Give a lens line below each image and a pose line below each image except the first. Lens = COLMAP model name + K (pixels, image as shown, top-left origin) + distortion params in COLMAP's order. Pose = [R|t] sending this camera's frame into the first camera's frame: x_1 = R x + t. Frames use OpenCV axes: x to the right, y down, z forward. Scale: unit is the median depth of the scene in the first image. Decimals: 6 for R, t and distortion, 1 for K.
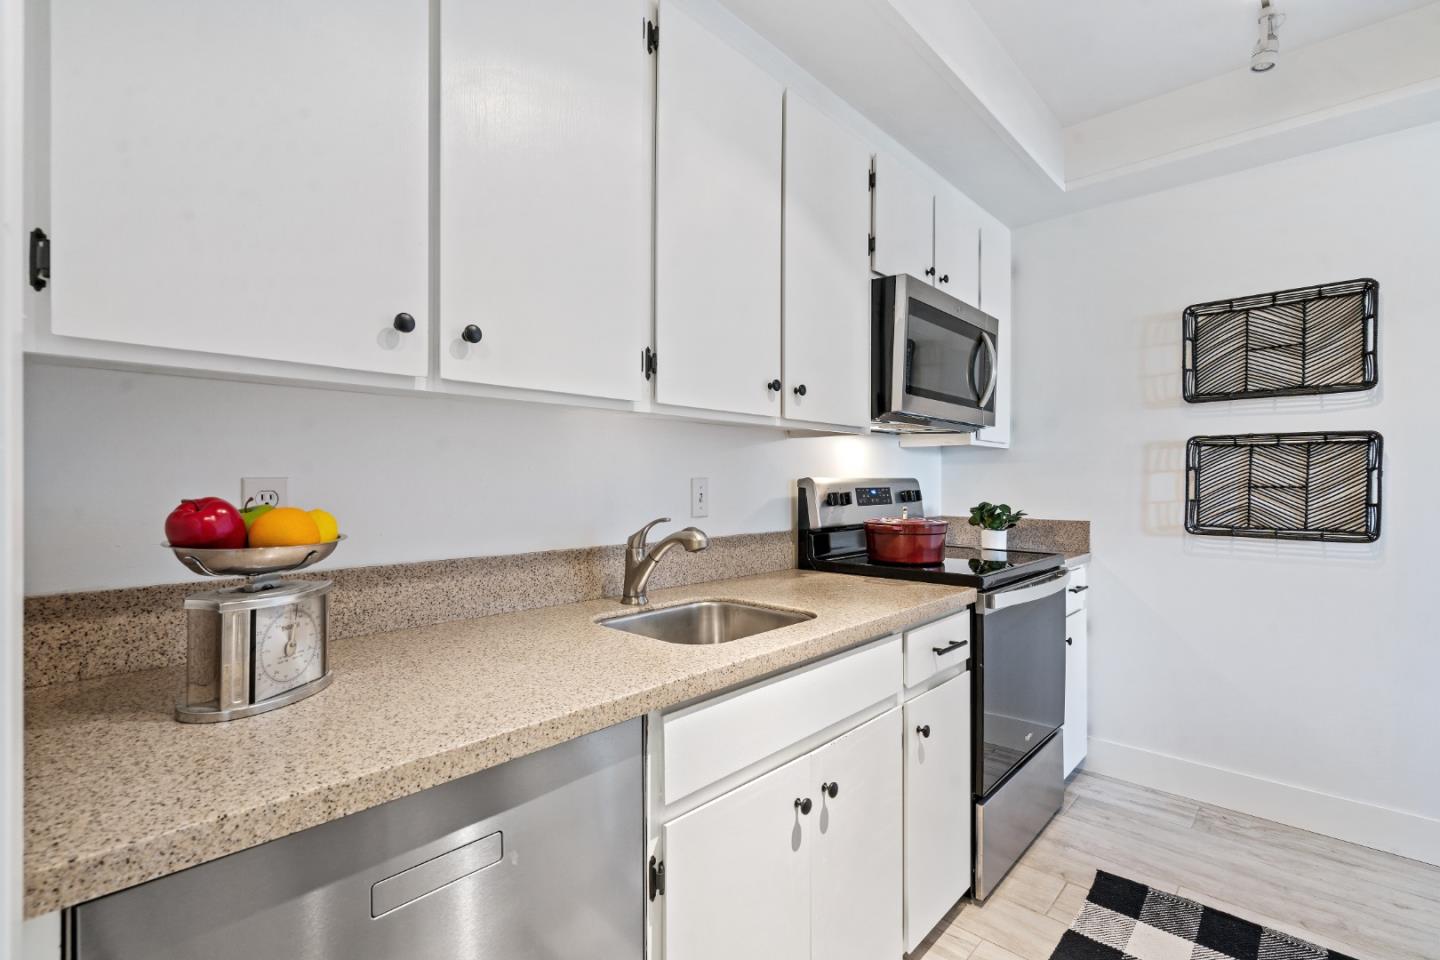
lens RADIAL K [[656.4, 0, 719.0], [0, 656.4, 483.0], [0, 0, 1]] dist [-0.000332, 0.000463]
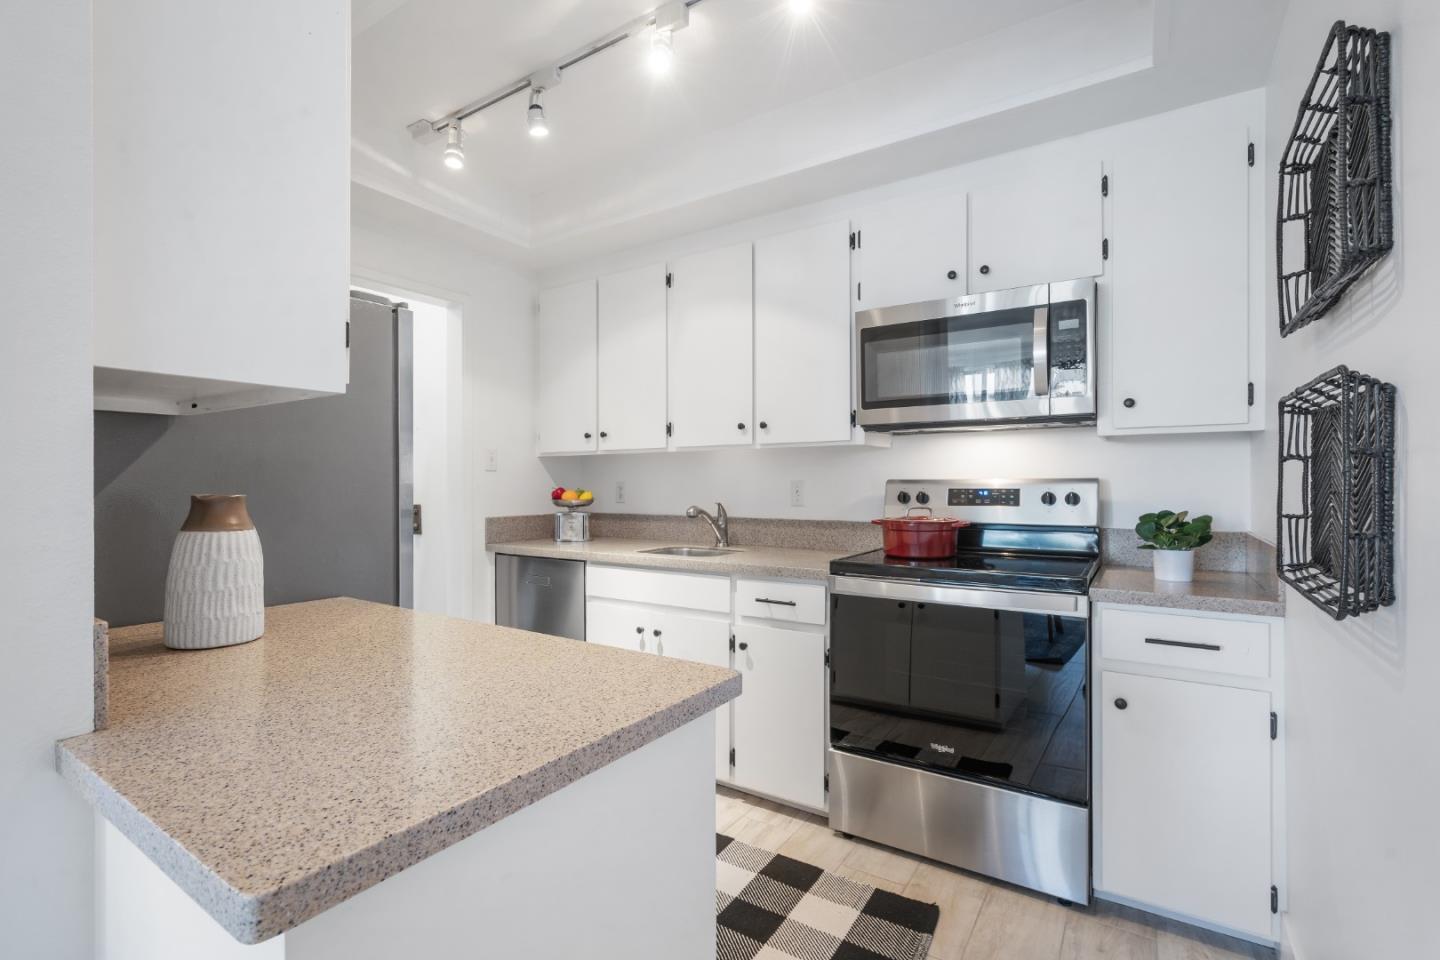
lens RADIAL K [[656.4, 0, 719.0], [0, 656.4, 483.0], [0, 0, 1]] dist [-0.000332, 0.000463]
pose [[0.167863, -0.002013, -0.985808, 1.384027], [0.000595, 0.999998, -0.001940, 0.000903], [0.985810, -0.000261, 0.167864, 0.526783]]
